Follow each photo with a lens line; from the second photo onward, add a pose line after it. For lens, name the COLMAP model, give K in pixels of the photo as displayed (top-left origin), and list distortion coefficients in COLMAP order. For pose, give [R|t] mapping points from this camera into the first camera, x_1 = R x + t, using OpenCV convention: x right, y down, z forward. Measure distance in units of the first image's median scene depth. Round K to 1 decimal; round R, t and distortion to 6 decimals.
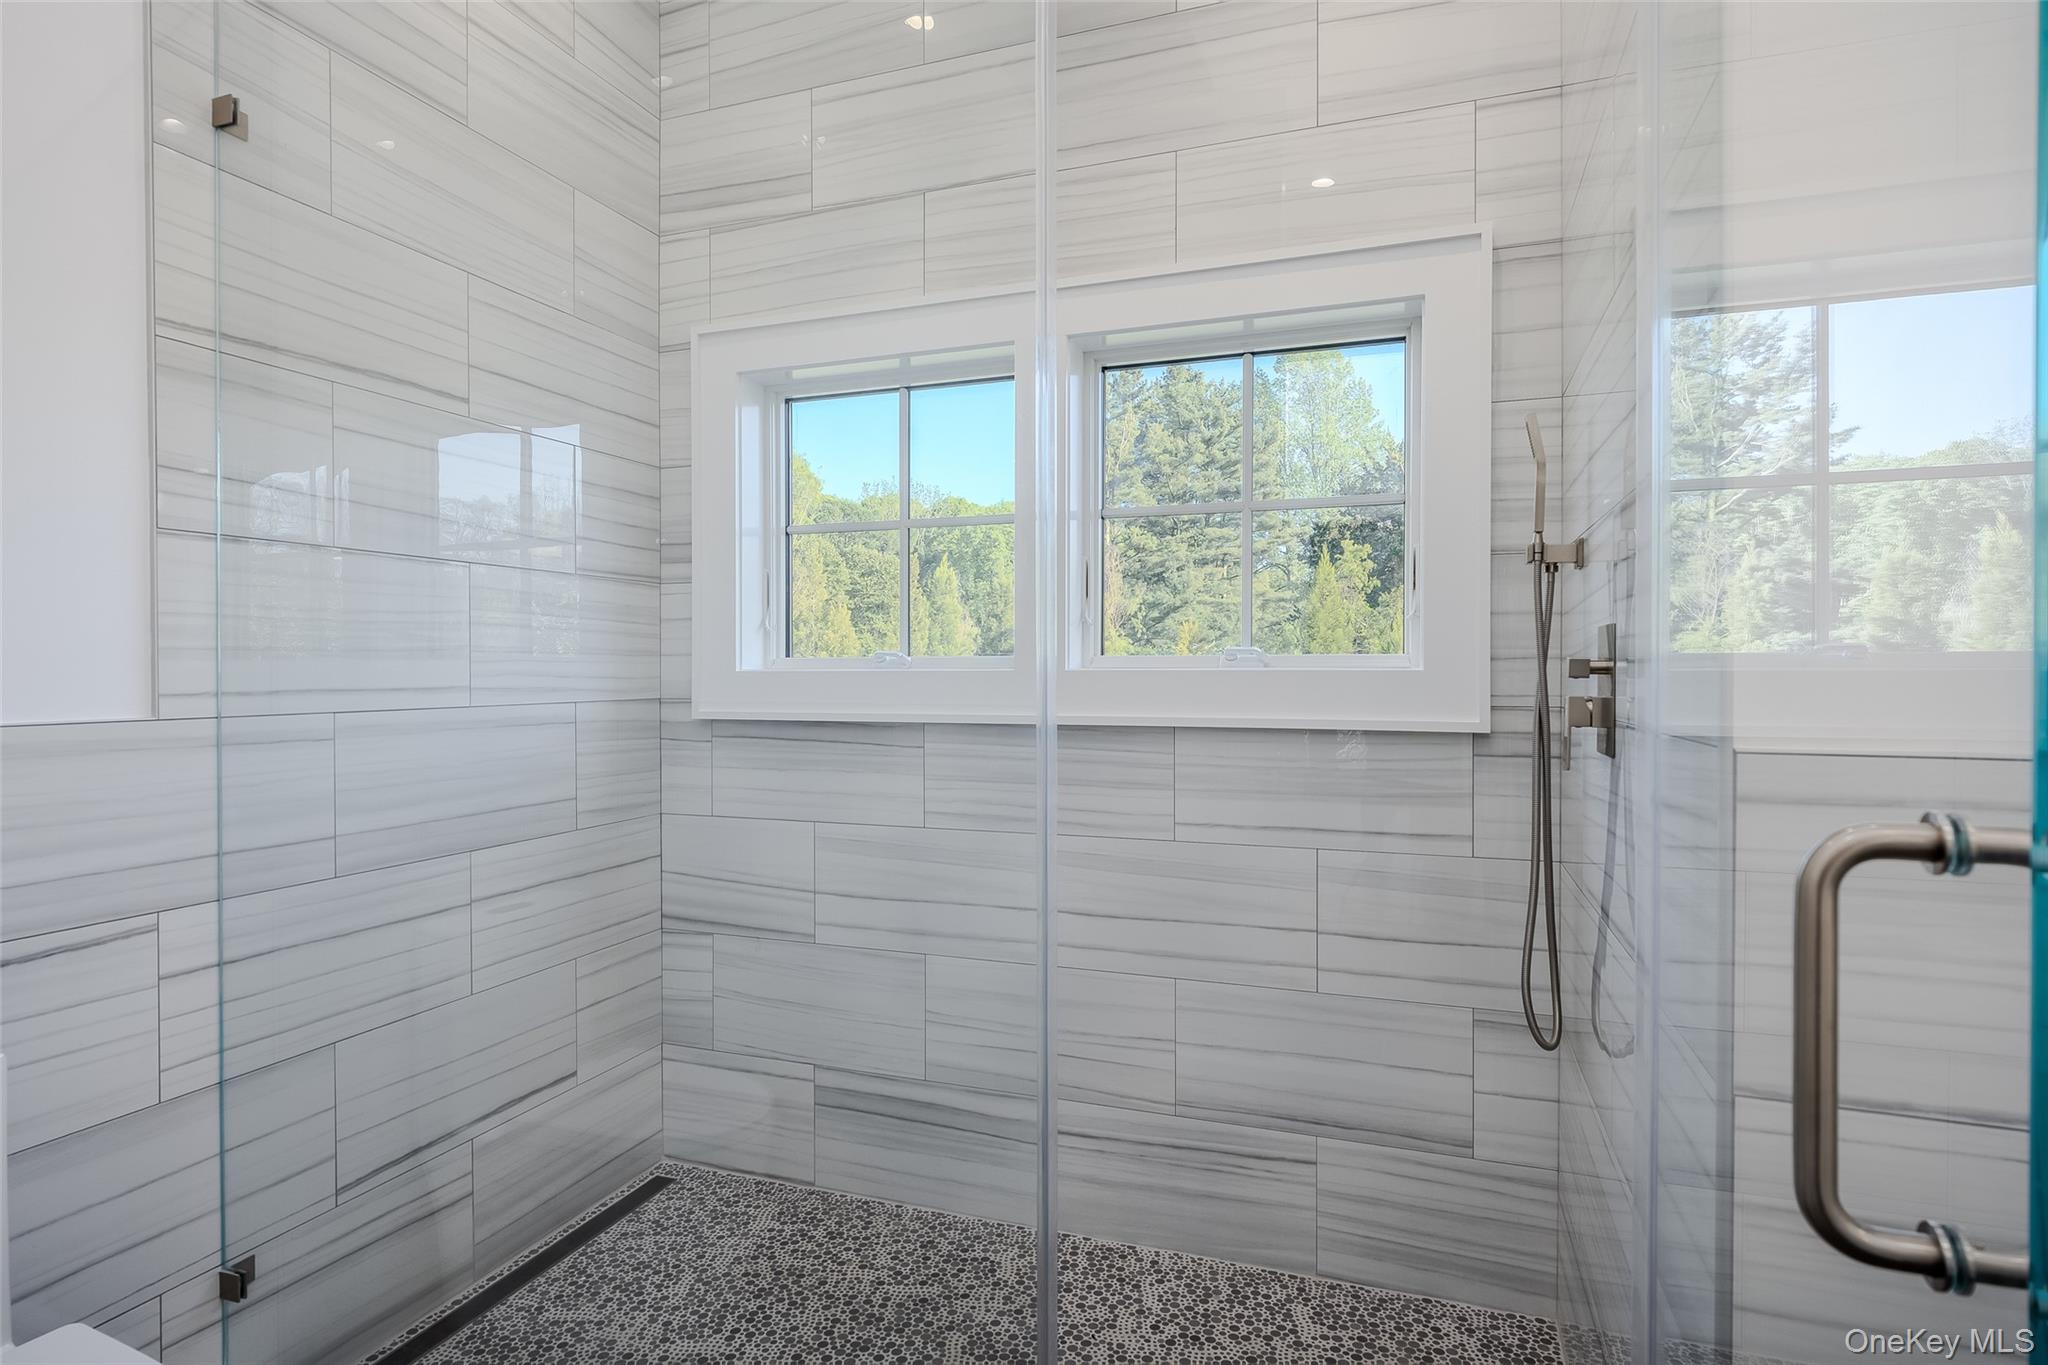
lens RADIAL K [[1065.5, 0, 1024.0], [0, 1065.5, 682.5], [0, 0, 1]] dist [-0.000380, -0.000133]
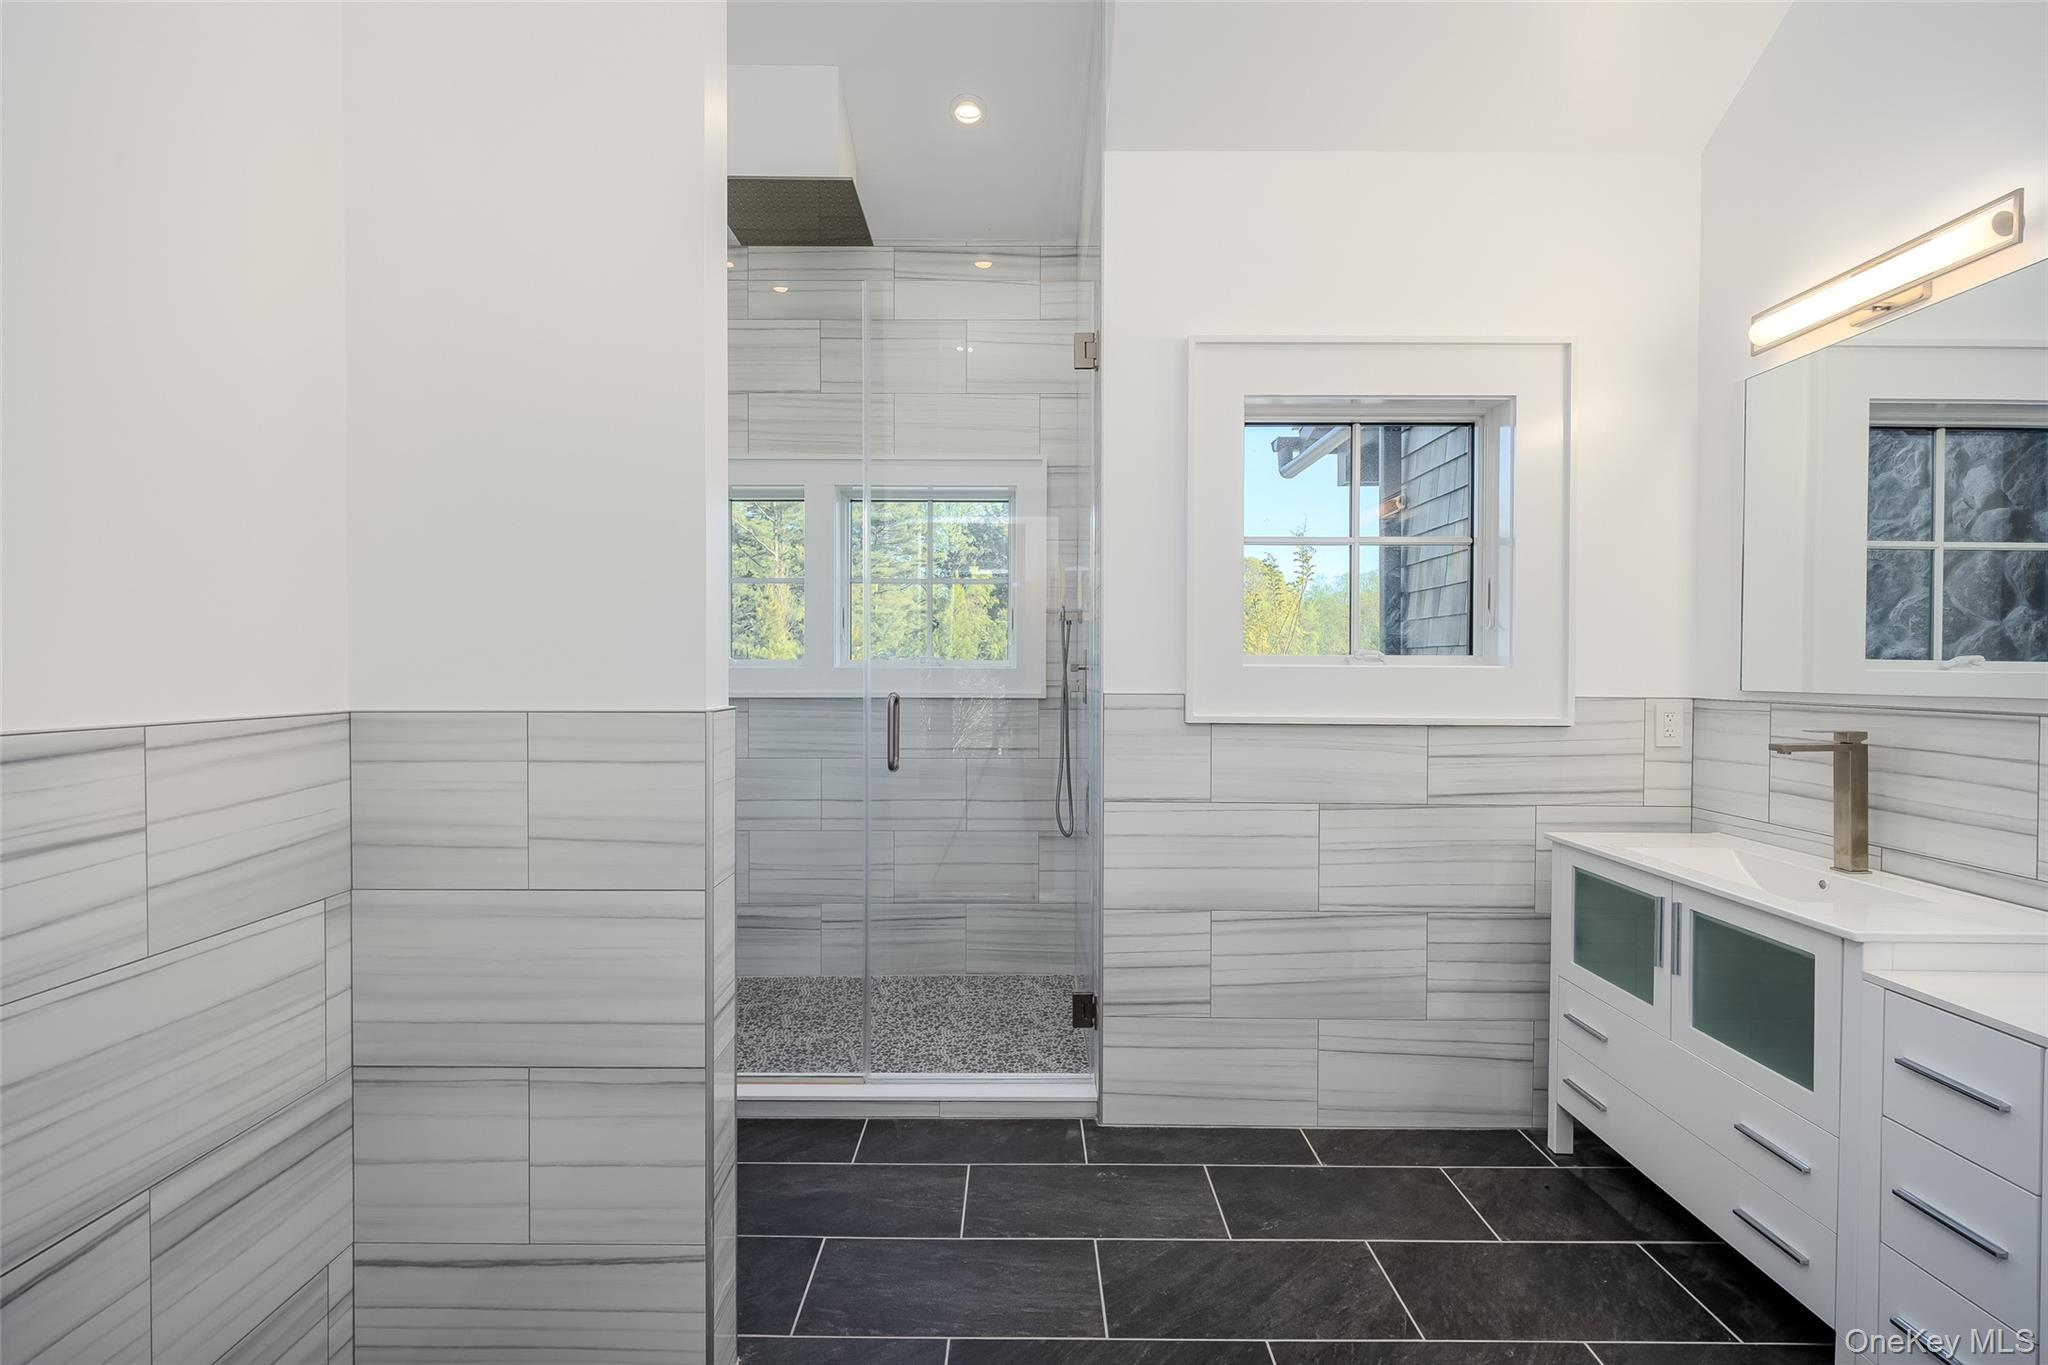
lens RADIAL K [[950.7, 0, 1024.0], [0, 950.7, 682.5], [0, 0, 1]] dist [-0.000154, -0.000008]
pose [[0.939771, -0.001880, 0.341800, -0.231220], [0.000899, 0.999995, 0.003028, 0.009034], [-0.341804, -0.002539, 0.939768, -0.709824]]
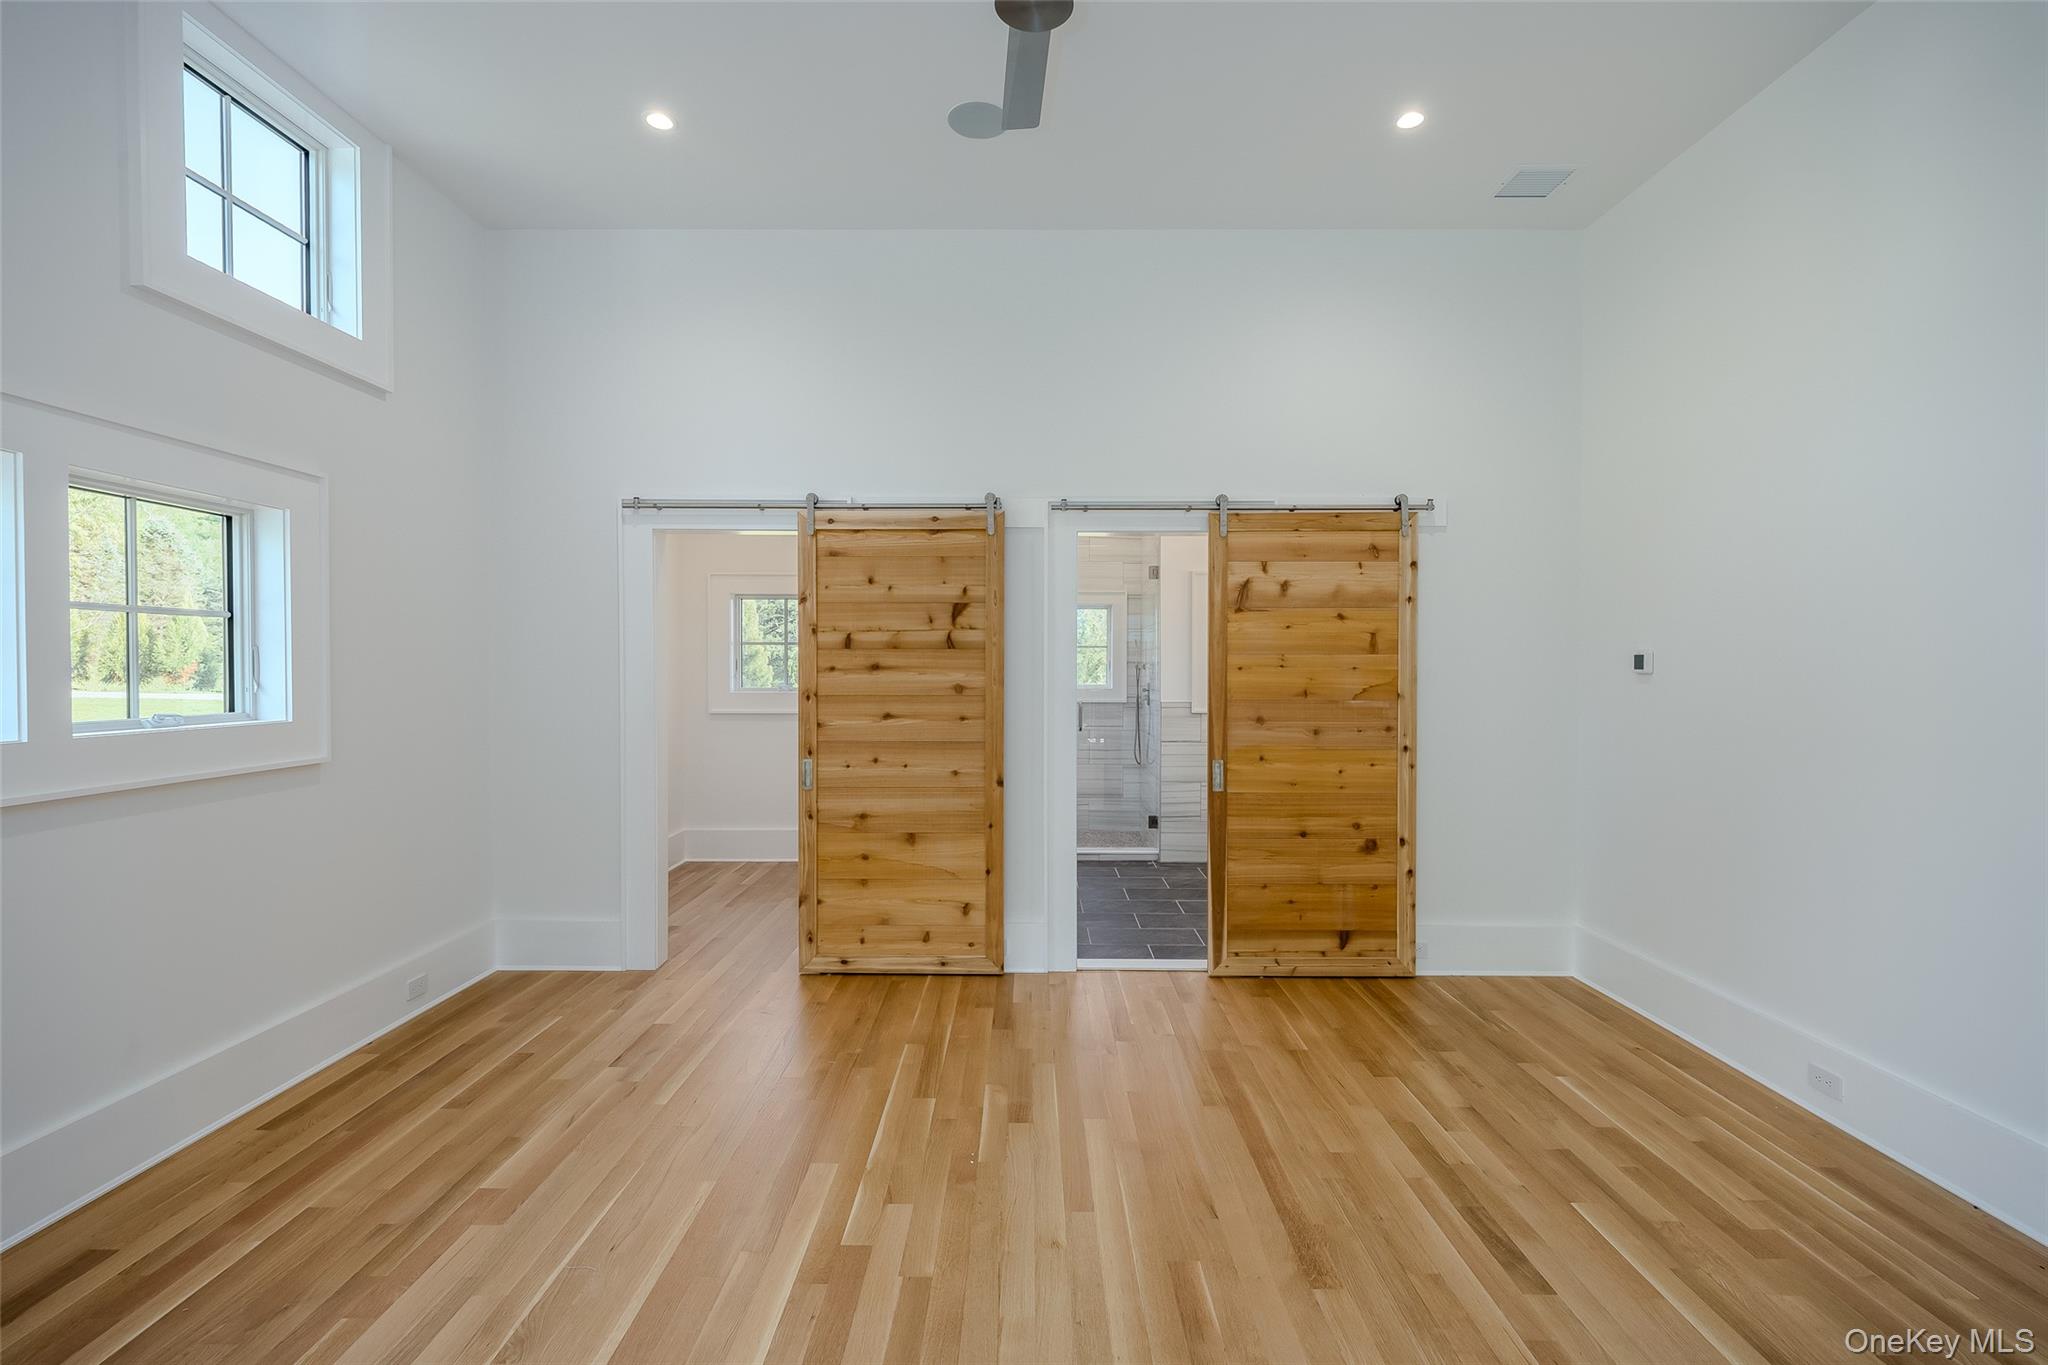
lens RADIAL K [[950.7, 0, 1024.0], [0, 950.7, 682.5], [0, 0, 1]] dist [-0.000154, -0.000008]
pose [[0.943050, -0.003820, 0.332630, -1.260053], [0.002456, 0.999987, 0.004523, -0.056597], [-0.332642, -0.003448, 0.943047, -2.543969]]
